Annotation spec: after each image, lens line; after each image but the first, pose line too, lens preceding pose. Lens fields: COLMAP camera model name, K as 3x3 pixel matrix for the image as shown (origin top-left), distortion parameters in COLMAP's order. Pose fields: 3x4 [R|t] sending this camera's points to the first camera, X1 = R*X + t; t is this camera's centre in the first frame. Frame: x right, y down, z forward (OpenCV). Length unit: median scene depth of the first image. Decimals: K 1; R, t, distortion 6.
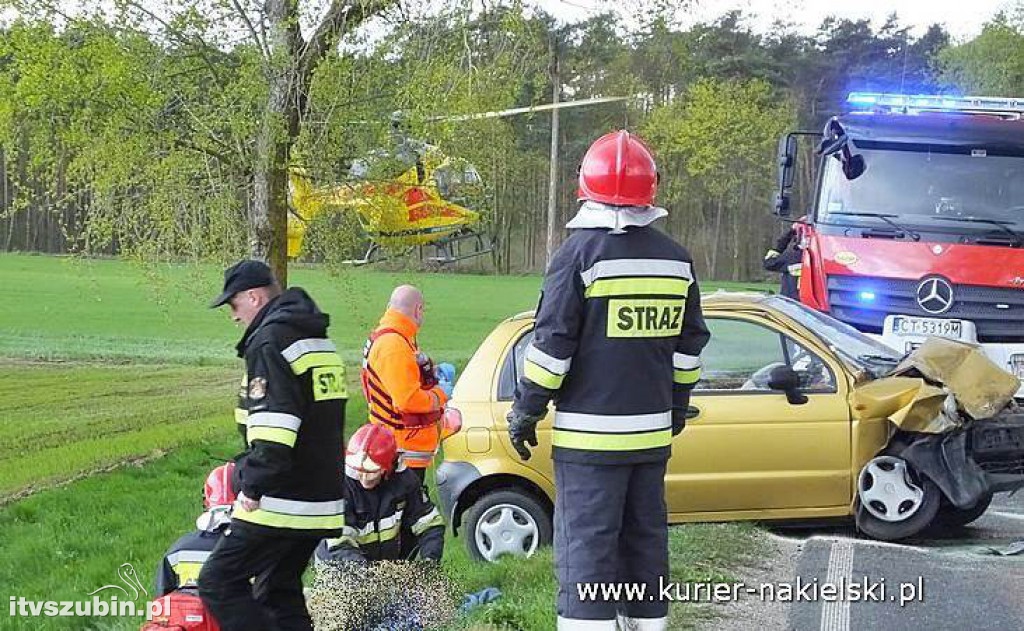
lens RADIAL K [[2255.7, 0, 512.0], [0, 2255.7, 315.5], [0, 0, 1]] dist [0.014183, -0.011079]
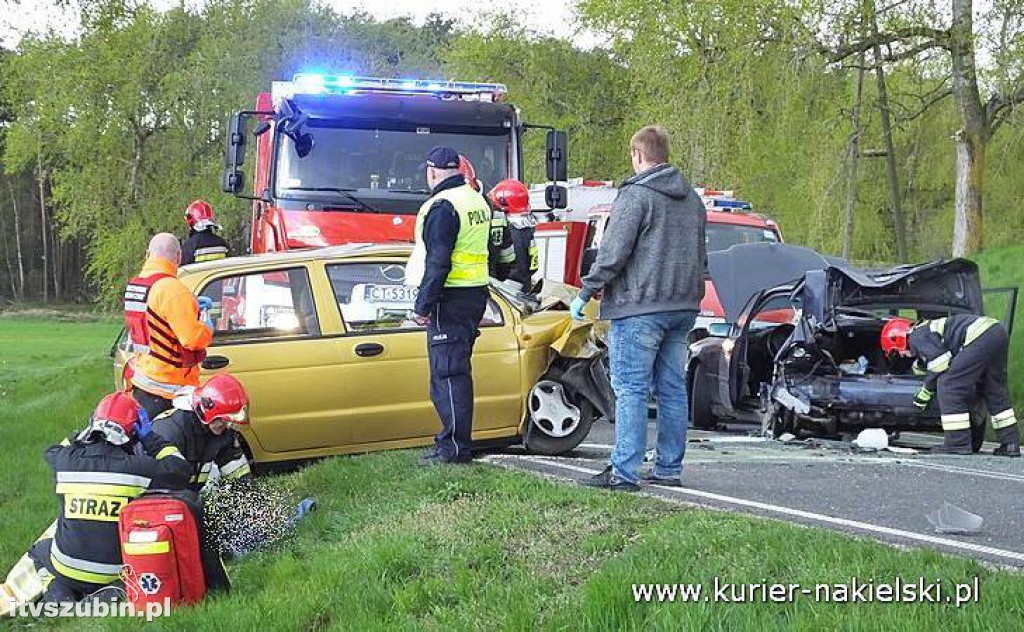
lens RADIAL K [[2511.1, 0, 512.0], [0, 2511.1, 316.0], [0, 0, 1]] dist [0.001279, 0.168860]
pose [[0.909412, -0.034358, 0.414474, -0.356090], [0.041383, 0.999112, -0.007978, 0.038050], [-0.413832, 0.024407, 0.910026, -0.130640]]
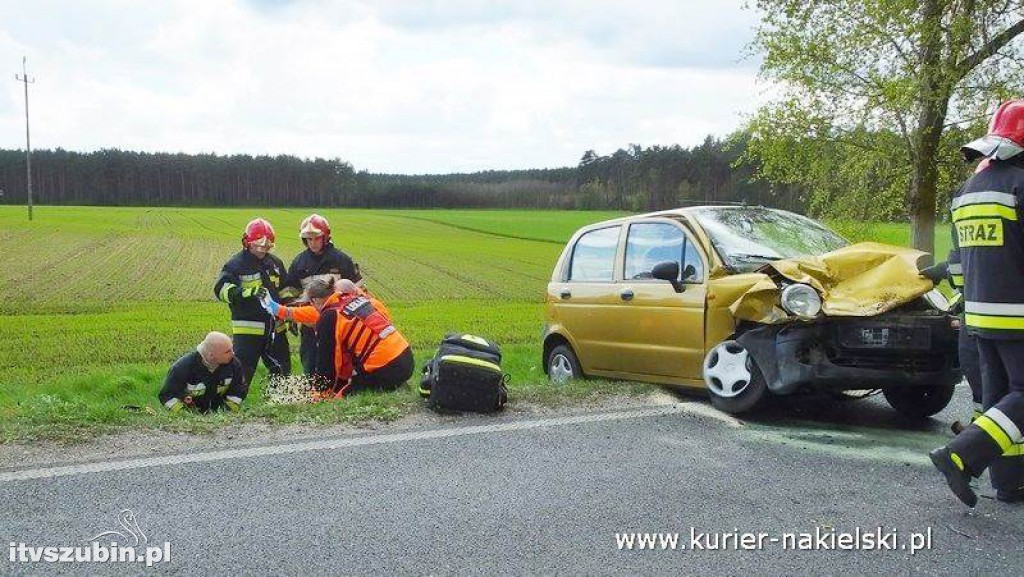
lens RADIAL K [[1027.7, 0, 512.0], [0, 1027.7, 288.5], [0, 0, 1]] dist [0.003367, 0.001787]
pose [[0.650125, 0.044048, -0.758549, 0.472726], [-0.030428, 0.999027, 0.031933, 0.021467], [0.759217, 0.002321, 0.650833, 0.551018]]
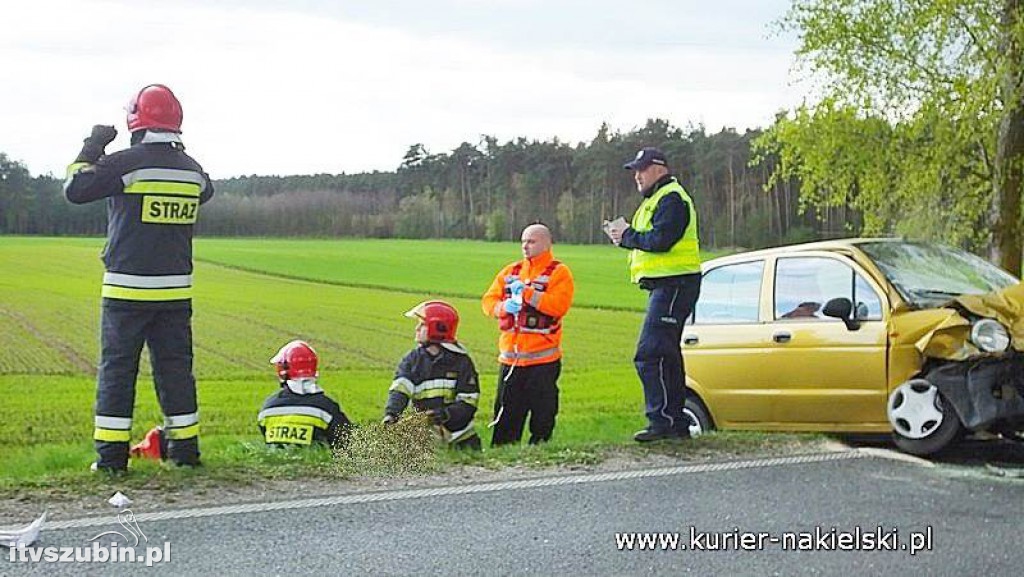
lens RADIAL K [[1630.3, 0, 512.0], [0, 1630.3, 288.5], [0, 0, 1]] dist [-0.016085, -0.018756]
pose [[0.746426, 0.005279, -0.665448, 0.528581], [-0.022041, 0.999616, -0.016793, 0.034227], [0.665104, 0.027202, 0.746255, 0.260147]]
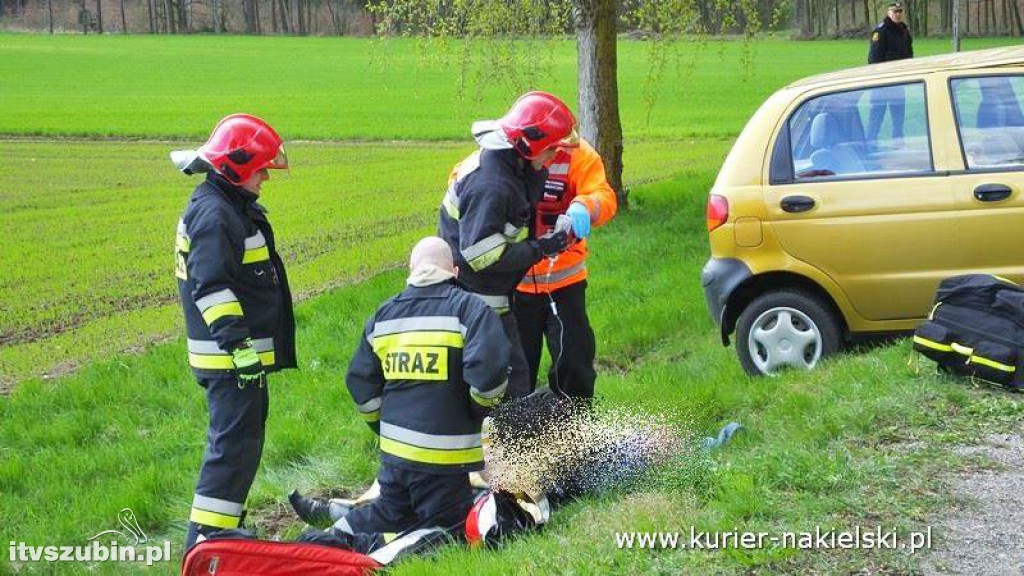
lens RADIAL K [[2185.2, 0, 512.0], [0, 2185.2, 288.0], [0, 0, 1]] dist [-0.001771, 0.066684]
pose [[0.981053, -0.020905, -0.192610, 0.055825], [0.038528, 0.995357, 0.088209, 0.000294], [0.189872, -0.093959, 0.977303, 0.180731]]
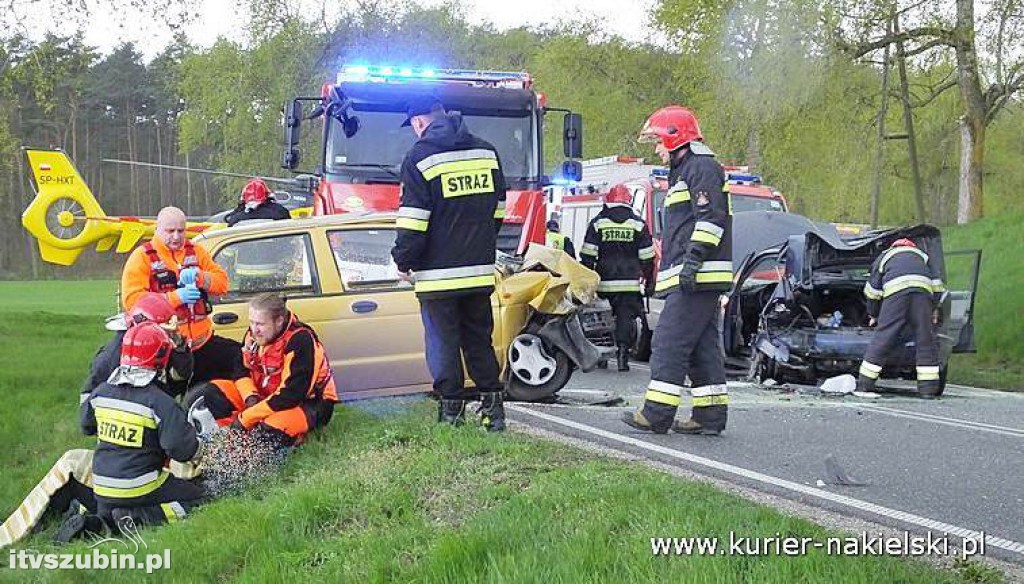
lens RADIAL K [[2077.0, 0, 532.6], [0, 2077.0, 291.0], [0, 0, 1]] dist [-0.029443, -0.301236]
pose [[0.926232, -0.038555, 0.374977, -0.254348], [0.042234, 0.999106, -0.001594, 0.038842], [-0.374580, 0.017313, 0.927033, -0.071382]]
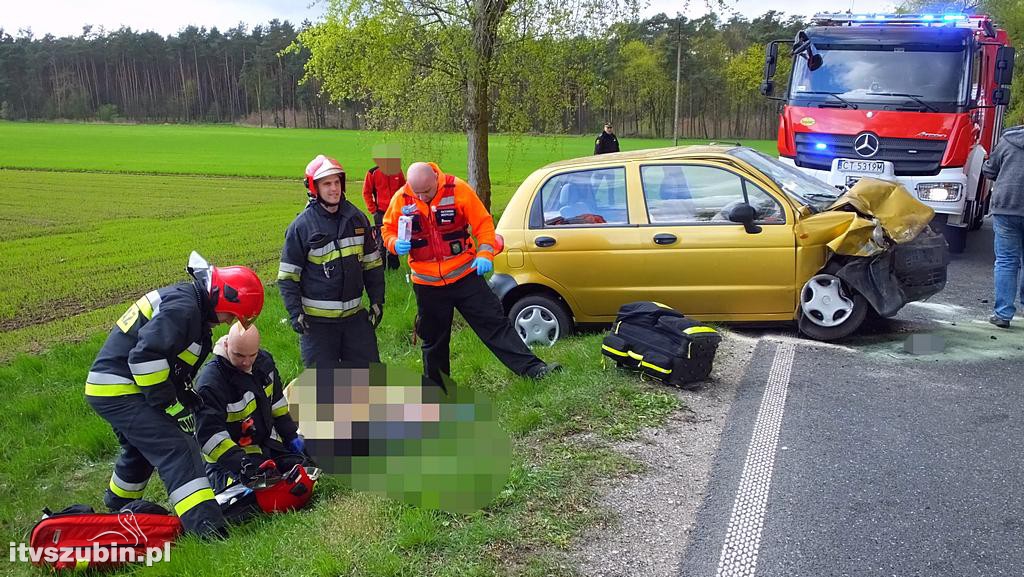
lens RADIAL K [[987.0, 0, 512.0], [0, 987.0, 288.5], [0, 0, 1]] dist [-0.052219, 0.112538]
pose [[0.987569, 0.004158, -0.157130, 0.076869], [0.016509, 0.991377, 0.129999, -0.004166], [0.156315, -0.130977, 0.978985, 0.417434]]
